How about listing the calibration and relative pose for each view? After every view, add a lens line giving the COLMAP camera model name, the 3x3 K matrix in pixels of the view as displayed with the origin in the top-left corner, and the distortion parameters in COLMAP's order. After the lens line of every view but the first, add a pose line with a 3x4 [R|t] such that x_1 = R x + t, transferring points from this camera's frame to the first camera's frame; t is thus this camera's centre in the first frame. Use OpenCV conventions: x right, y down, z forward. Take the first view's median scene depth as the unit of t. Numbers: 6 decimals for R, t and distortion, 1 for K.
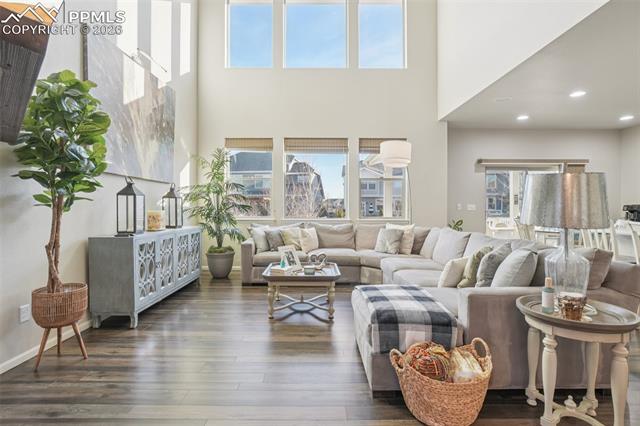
lens RADIAL K [[323.4, 0, 320.0], [0, 323.4, 213.0], [0, 0, 1]] dist [-0.040175, 0.000710]
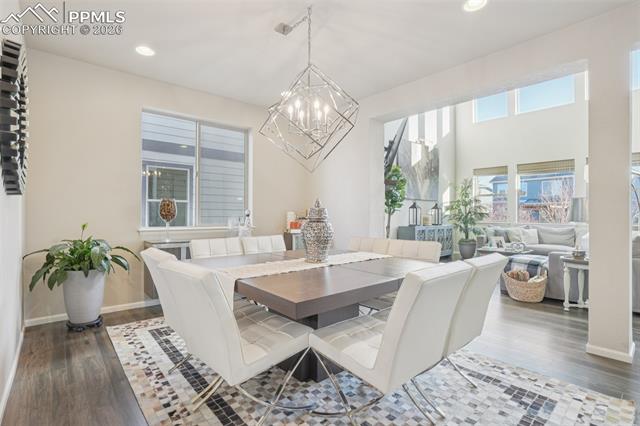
lens RADIAL K [[308.3, 0, 320.0], [0, 308.3, 213.0], [0, 0, 1]] dist [-0.002727, -0.000214]
pose [[0.656095, -0.002582, -0.754674, 0.496997], [-0.016632, 0.999702, -0.017880, 0.021625], [0.754495, 0.024283, 0.655856, -0.758381]]
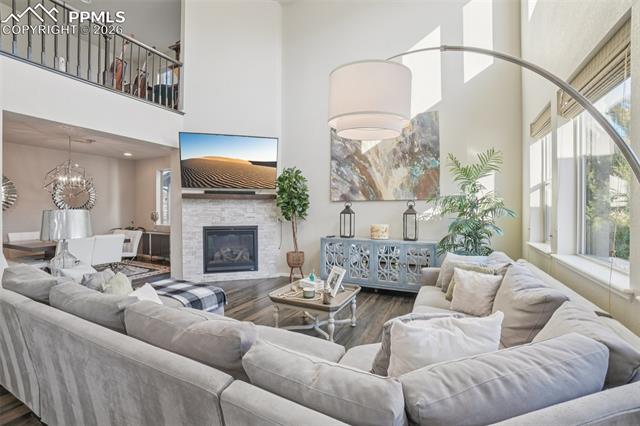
lens RADIAL K [[286.0, 0, 314.8], [0, 286.0, 210.9], [0, 0, 1]] dist [-0.064263, 0.020002]
pose [[-0.460903, 0.007692, -0.887417, 0.655957], [-0.012243, 0.999812, 0.015025, -0.077546], [0.887366, 0.017790, -0.460722, 1.295140]]
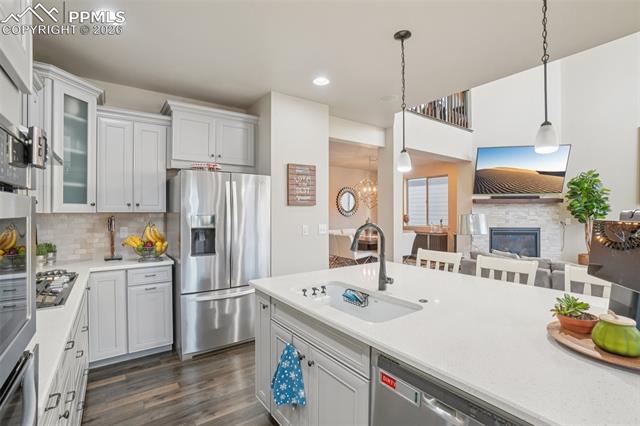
lens RADIAL K [[286.0, 0, 314.8], [0, 286.0, 210.9], [0, 0, 1]] dist [-0.064263, 0.020002]
pose [[-0.812057, 0.000584, -0.583578, 1.360981], [-0.006064, 0.999937, 0.009440, -0.075692], [0.583547, 0.011205, -0.812002, 0.890620]]
